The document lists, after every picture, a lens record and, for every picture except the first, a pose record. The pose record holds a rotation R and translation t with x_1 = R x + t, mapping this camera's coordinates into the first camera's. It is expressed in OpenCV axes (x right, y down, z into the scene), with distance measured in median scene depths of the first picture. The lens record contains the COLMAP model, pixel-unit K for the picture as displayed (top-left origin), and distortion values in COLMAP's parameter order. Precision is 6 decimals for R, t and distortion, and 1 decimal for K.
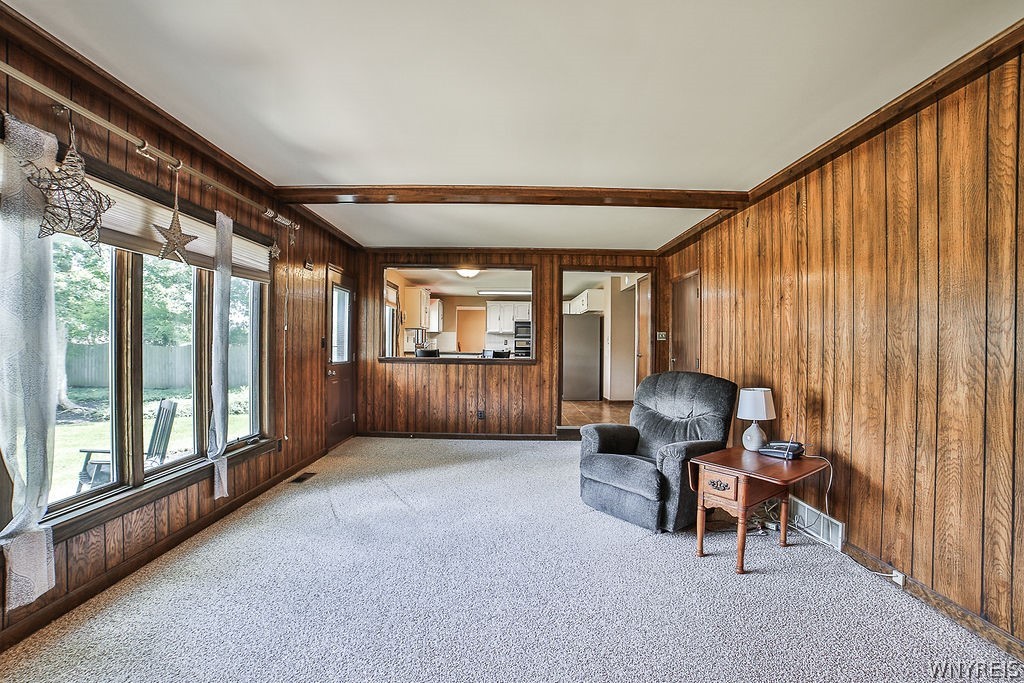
lens RADIAL K [[443.5, 0, 508.0], [0, 443.5, 348.3], [0, 0, 1]] dist [-0.111125, 0.042163]
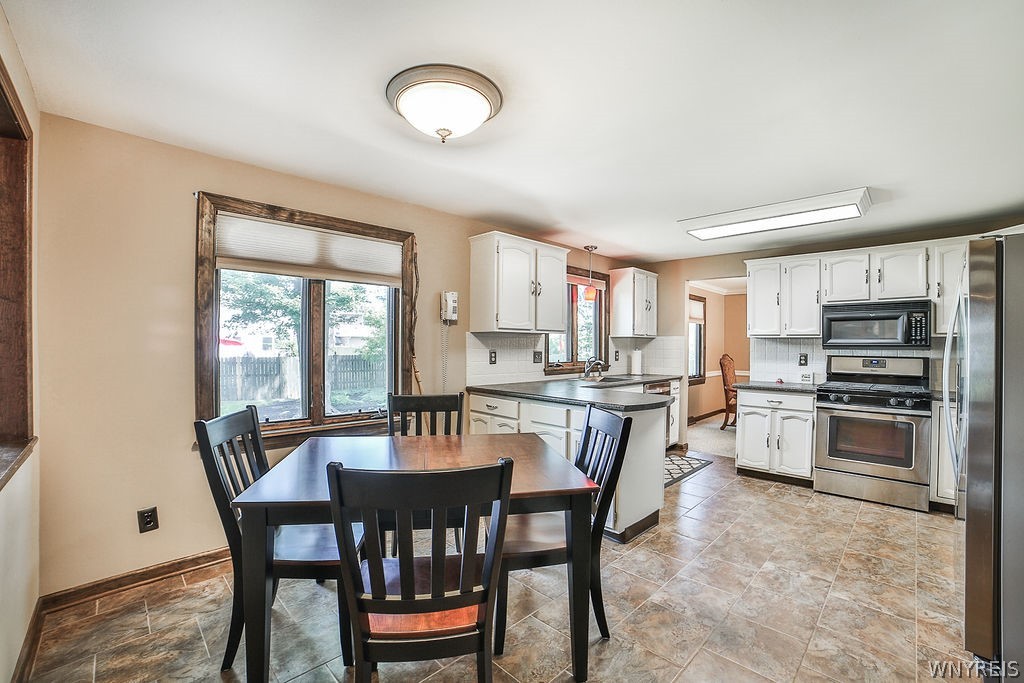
lens RADIAL K [[443.5, 0, 508.0], [0, 443.5, 348.3], [0, 0, 1]] dist [-0.111125, 0.042163]
pose [[0.703037, 0.000588, -0.711153, 0.081305], [-0.003780, 0.999989, -0.002910, -0.022021], [0.711143, 0.004734, 0.703031, 0.559092]]
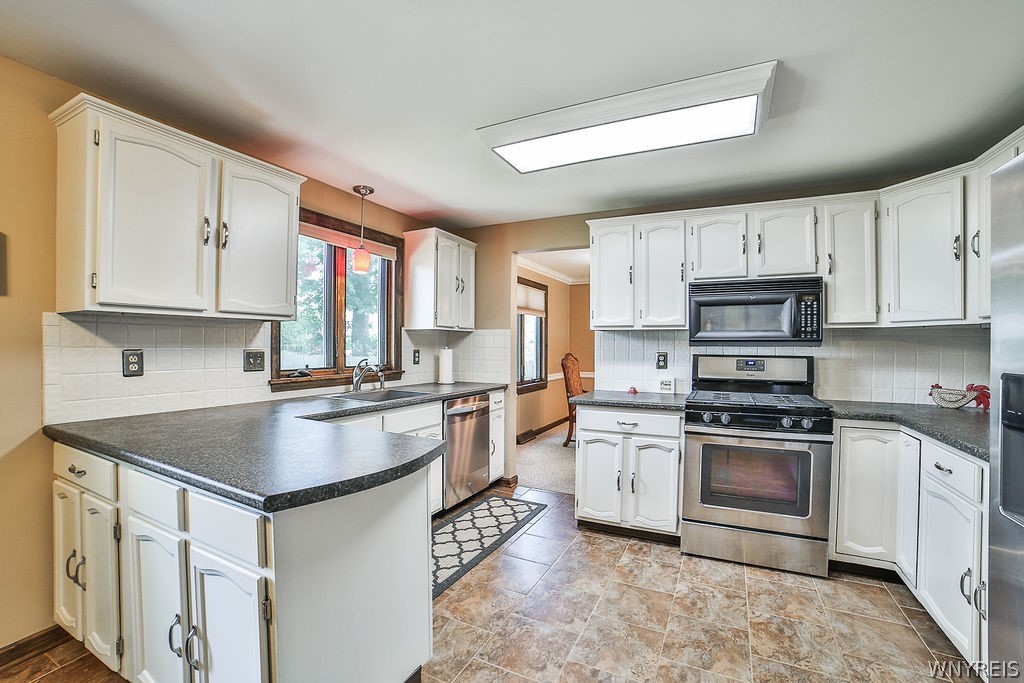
lens RADIAL K [[443.5, 0, 508.0], [0, 443.5, 348.3], [0, 0, 1]] dist [-0.111125, 0.042163]
pose [[0.885495, -0.002055, -0.464645, 0.039726], [0.001392, 0.999997, -0.001769, -0.021632], [0.464647, 0.000920, 0.885495, 0.718406]]
